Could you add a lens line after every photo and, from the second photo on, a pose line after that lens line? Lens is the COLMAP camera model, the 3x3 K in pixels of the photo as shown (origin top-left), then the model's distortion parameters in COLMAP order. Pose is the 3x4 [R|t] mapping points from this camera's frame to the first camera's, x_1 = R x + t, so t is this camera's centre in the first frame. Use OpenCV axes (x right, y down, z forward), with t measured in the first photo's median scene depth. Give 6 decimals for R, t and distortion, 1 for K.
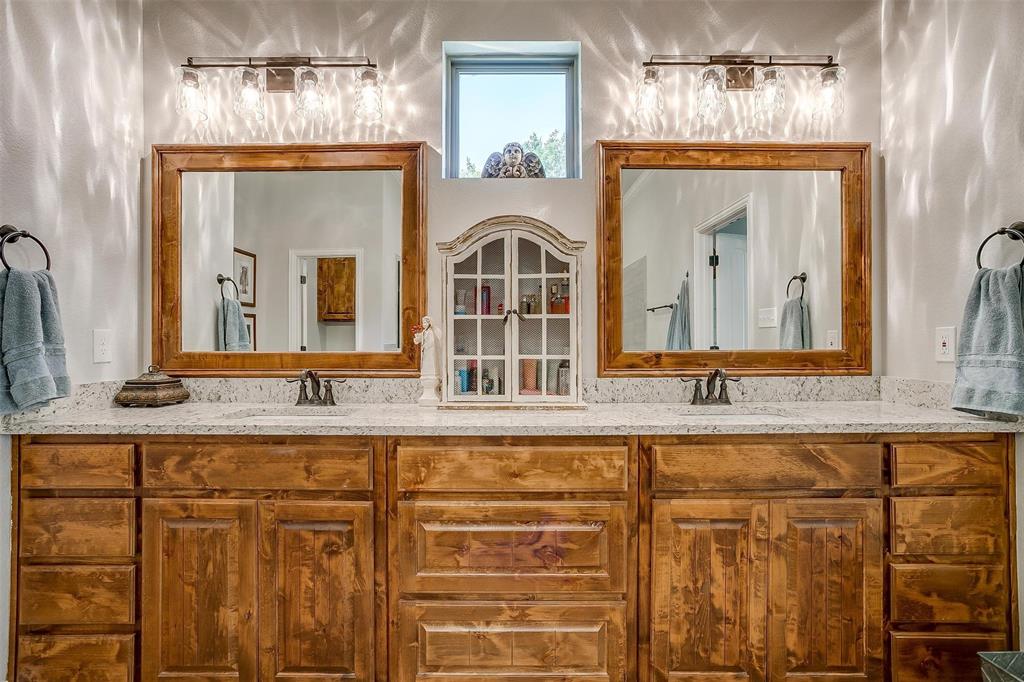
lens RADIAL K [[491.6, 0, 513.8], [0, 491.6, 341.9], [0, 0, 1]] dist [-0.011186, 0.013460]
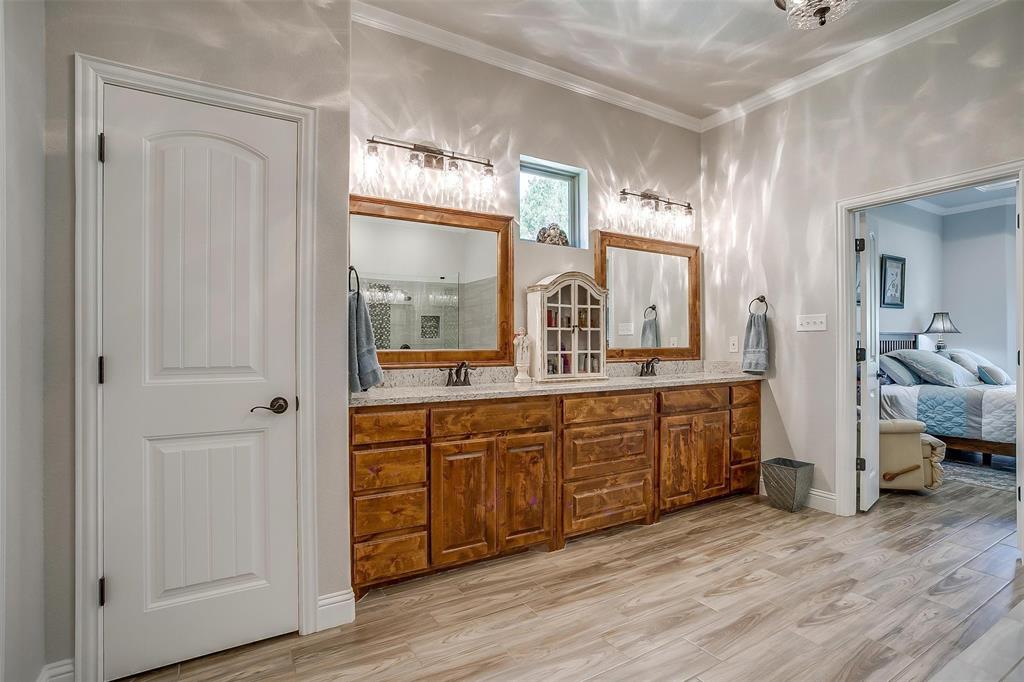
lens RADIAL K [[491.6, 0, 514.7], [0, 491.6, 340.6], [0, 0, 1]] dist [-0.011186, 0.013460]
pose [[0.855965, 0.002312, 0.517028, -1.330686], [0.000264, 0.999988, -0.004908, -0.001134], [-0.517033, 0.004337, 0.855954, -0.476511]]
